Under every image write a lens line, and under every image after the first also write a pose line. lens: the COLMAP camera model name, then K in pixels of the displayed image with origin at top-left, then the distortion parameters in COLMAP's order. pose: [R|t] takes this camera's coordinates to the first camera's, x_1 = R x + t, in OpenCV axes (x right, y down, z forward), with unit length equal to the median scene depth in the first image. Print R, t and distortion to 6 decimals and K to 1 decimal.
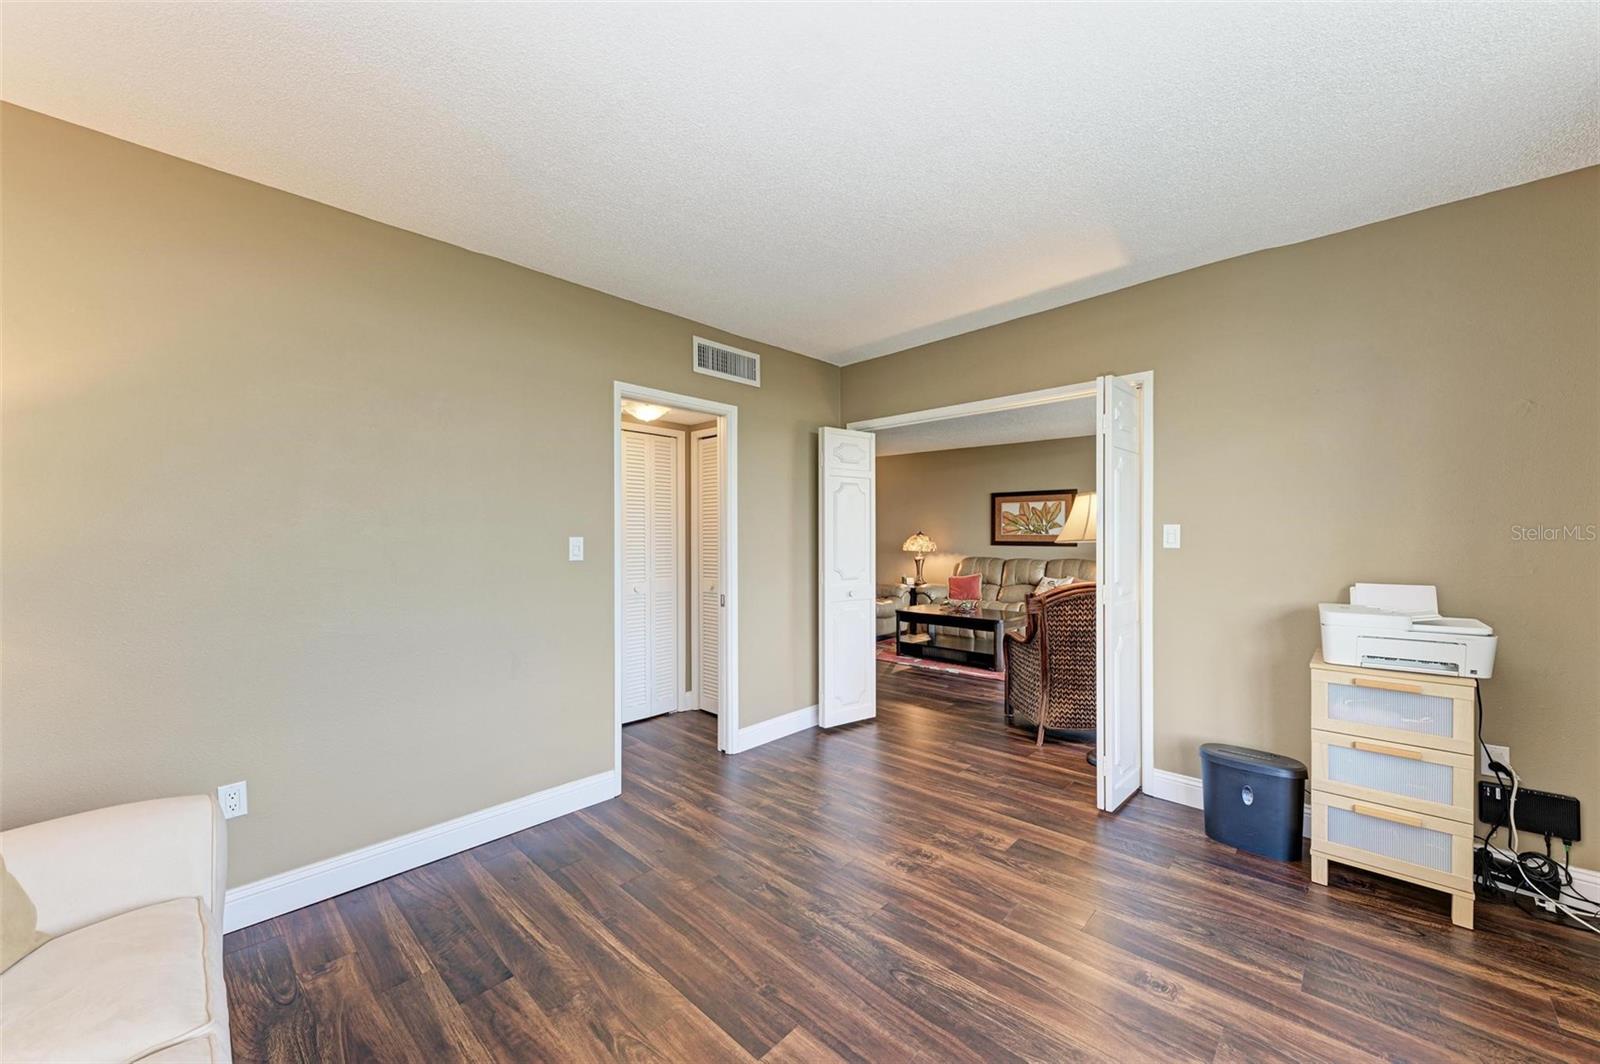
lens RADIAL K [[595.8, 0, 800.4], [0, 595.8, 539.2], [0, 0, 1]] dist [0.019015, -0.006010]
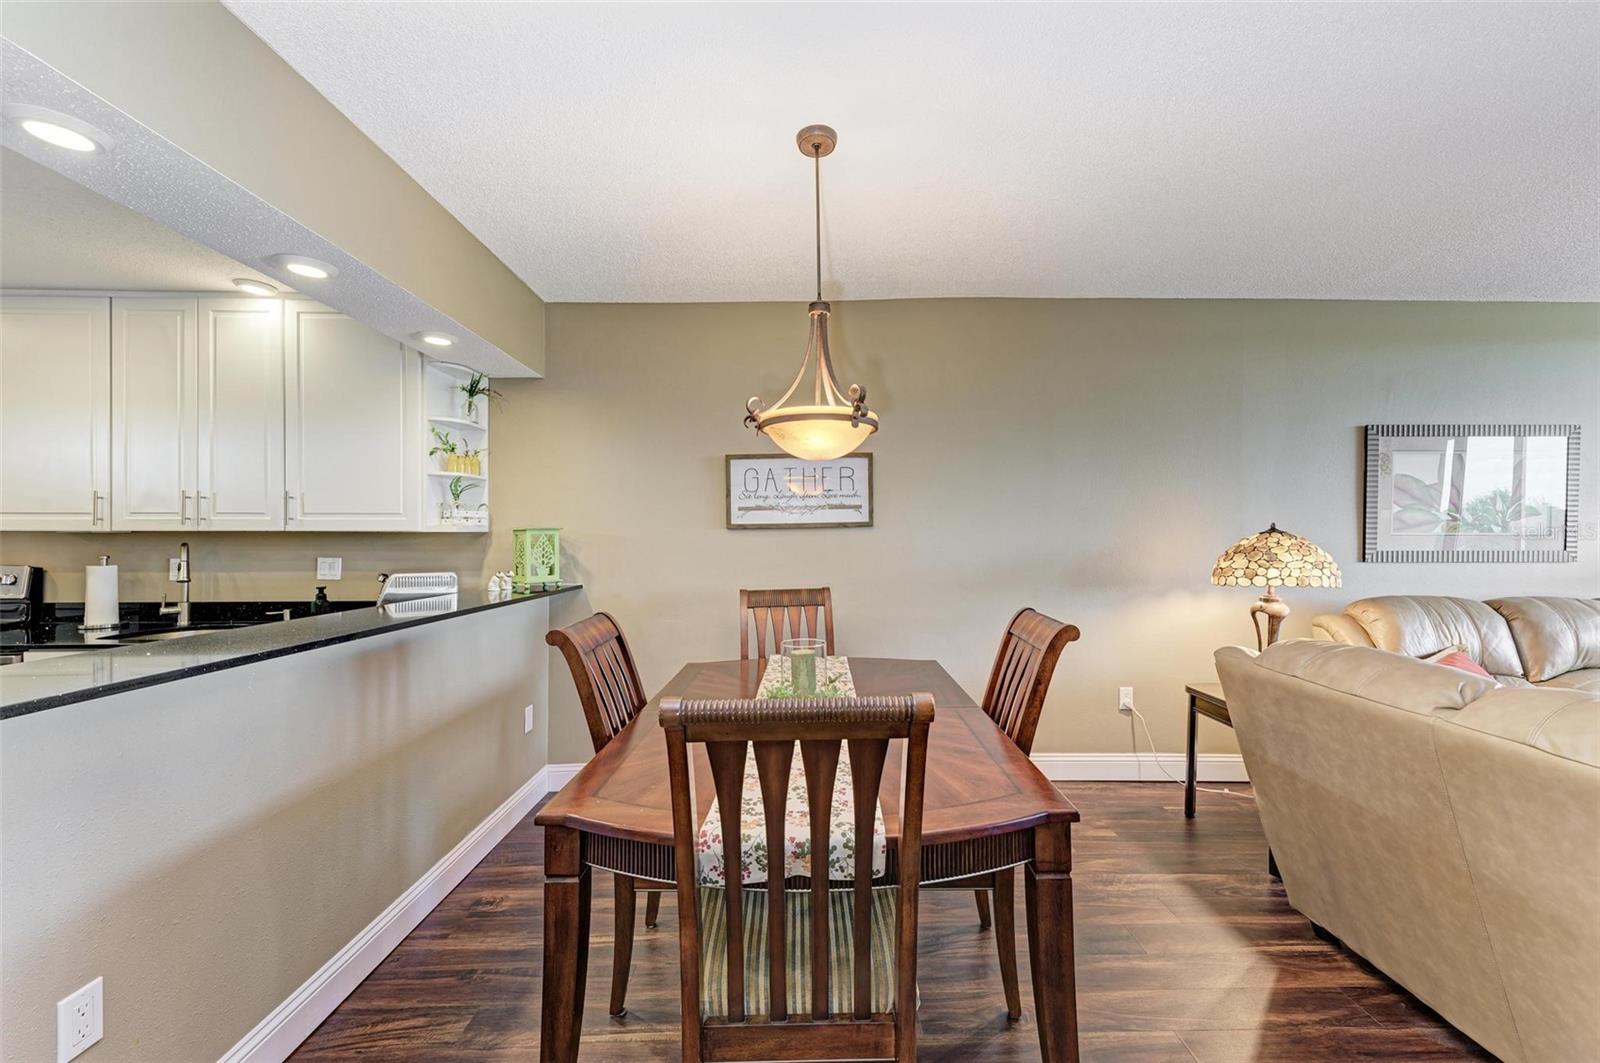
lens RADIAL K [[631.9, 0, 816.6], [0, 631.9, 538.6], [0, 0, 1]] dist [0.020246, -0.006352]
pose [[0.710511, -0.001962, 0.703683, -0.249651], [0.007635, 0.999959, -0.004920, -0.006193], [-0.703645, 0.008868, 0.710497, 1.115696]]
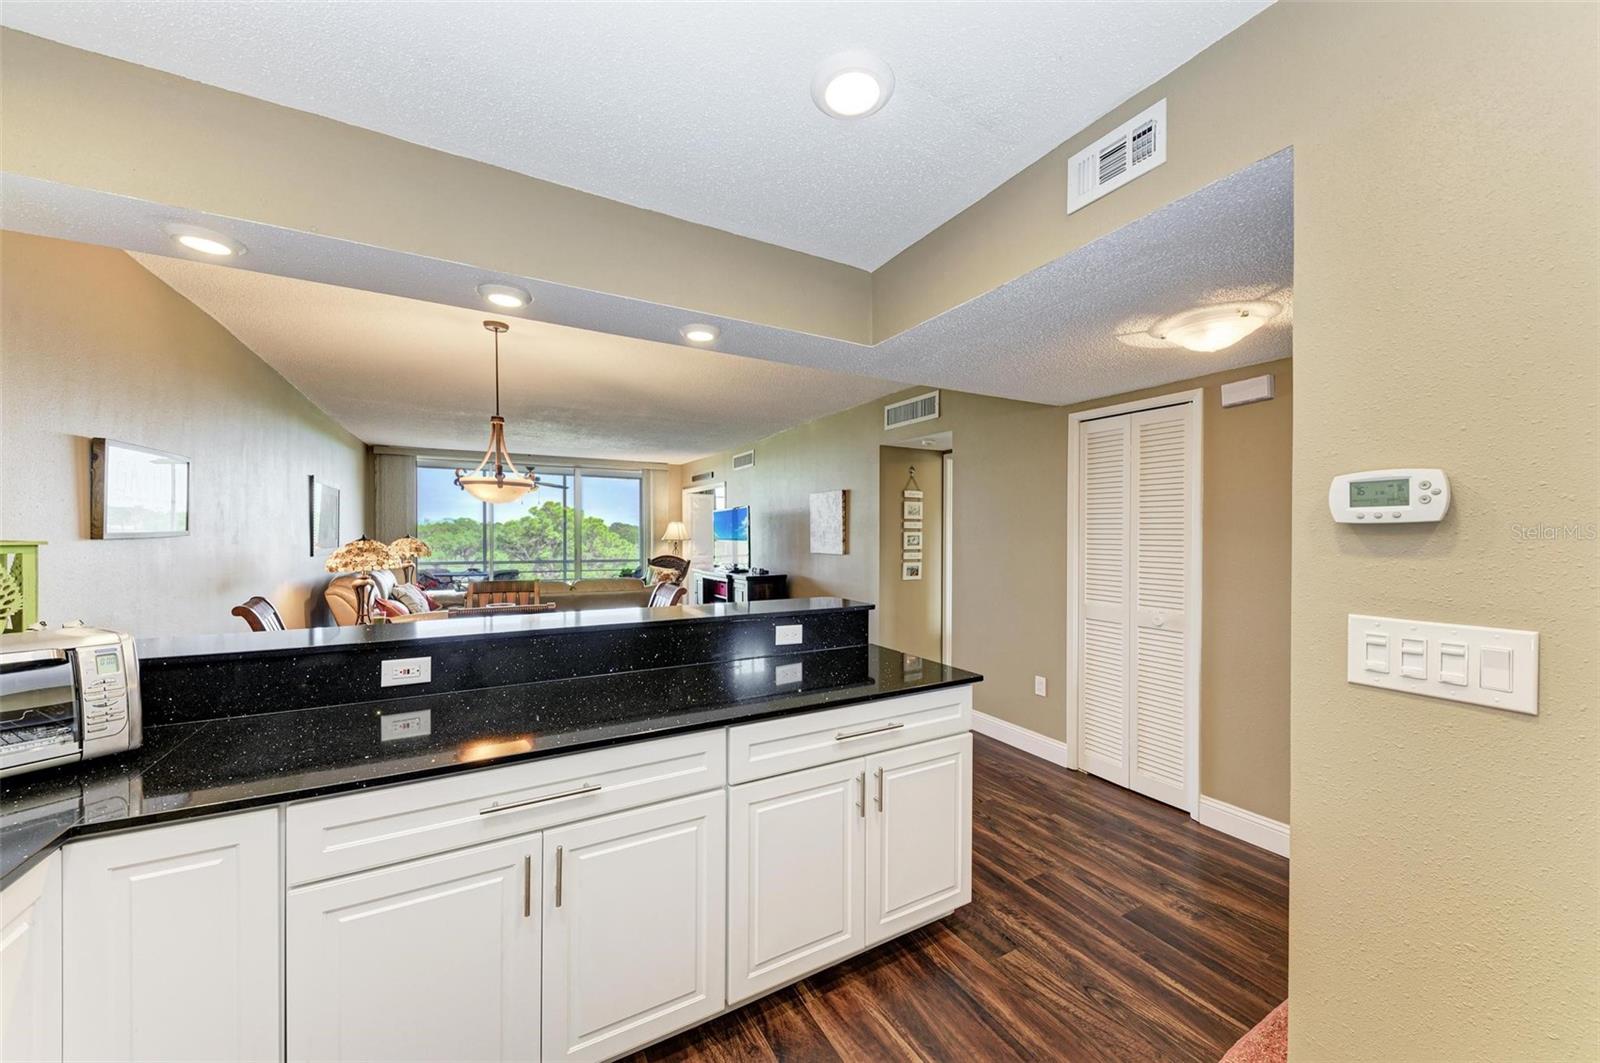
lens RADIAL K [[570.3, 0, 802.7], [0, 570.3, 534.5], [0, 0, 1]] dist [0.045962, -0.006817]
pose [[-0.956497, -0.002261, 0.291735, -0.415441], [0.000150, 0.999966, 0.008241, -0.021073], [-0.291744, 0.007927, -0.956464, 1.670987]]
